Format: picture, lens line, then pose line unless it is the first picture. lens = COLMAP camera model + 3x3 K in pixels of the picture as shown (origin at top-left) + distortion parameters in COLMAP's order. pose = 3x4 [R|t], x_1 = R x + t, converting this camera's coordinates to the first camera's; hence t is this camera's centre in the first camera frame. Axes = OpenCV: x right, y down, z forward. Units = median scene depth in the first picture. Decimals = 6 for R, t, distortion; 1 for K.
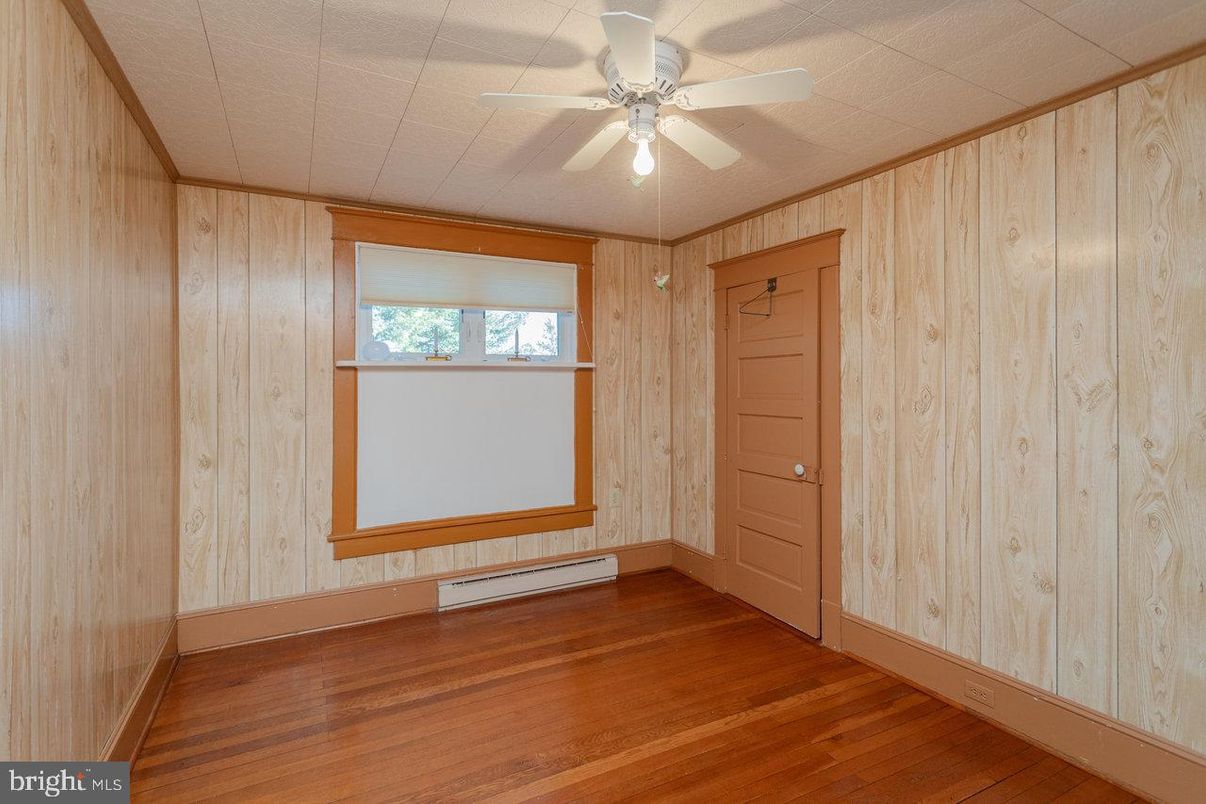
lens RADIAL K [[572.4, 0, 598.6], [0, 572.4, 390.2], [0, 0, 1]] dist [0.003360, 0.000001]
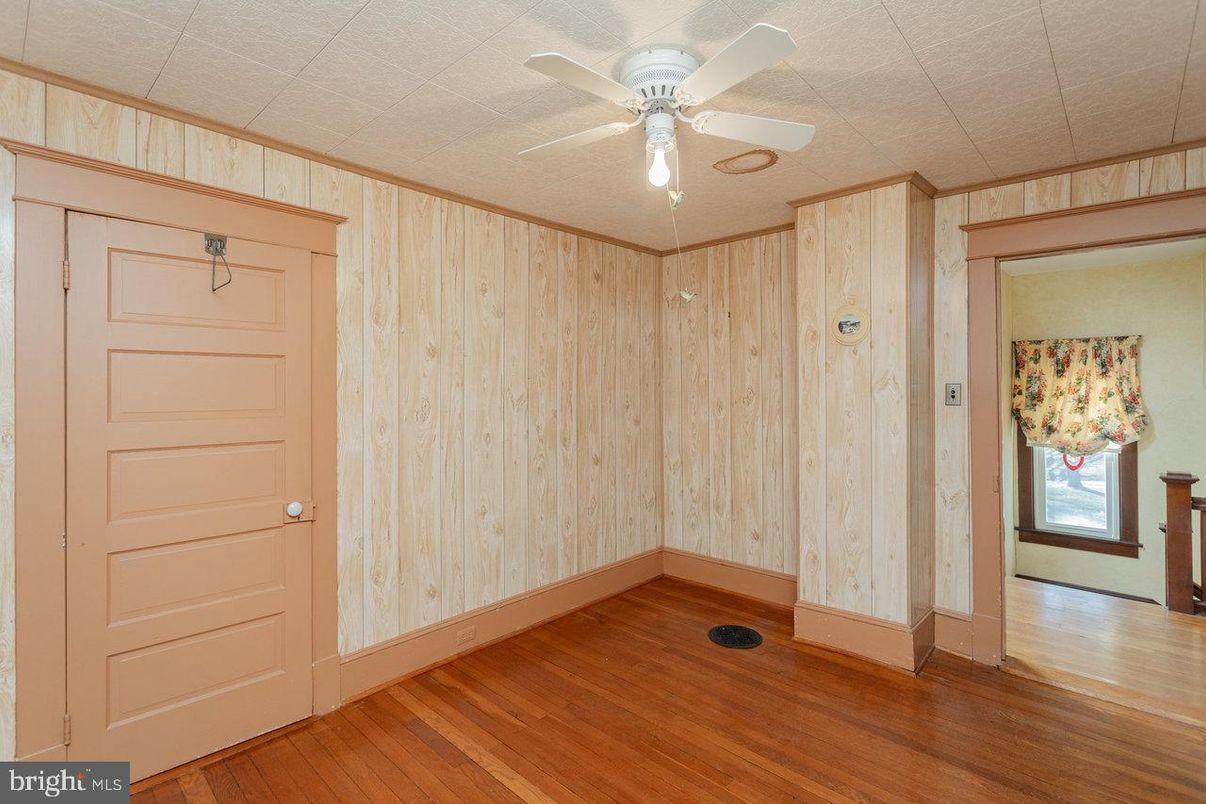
lens RADIAL K [[572.4, 0, 600.8], [0, 572.4, 394.6], [0, 0, 1]] dist [0.003360, 0.000001]
pose [[-0.327227, -0.001127, 0.944945, -0.597302], [0.012291, 0.999910, 0.005449, -0.013811], [-0.944866, 0.013397, -0.327184, 1.038554]]
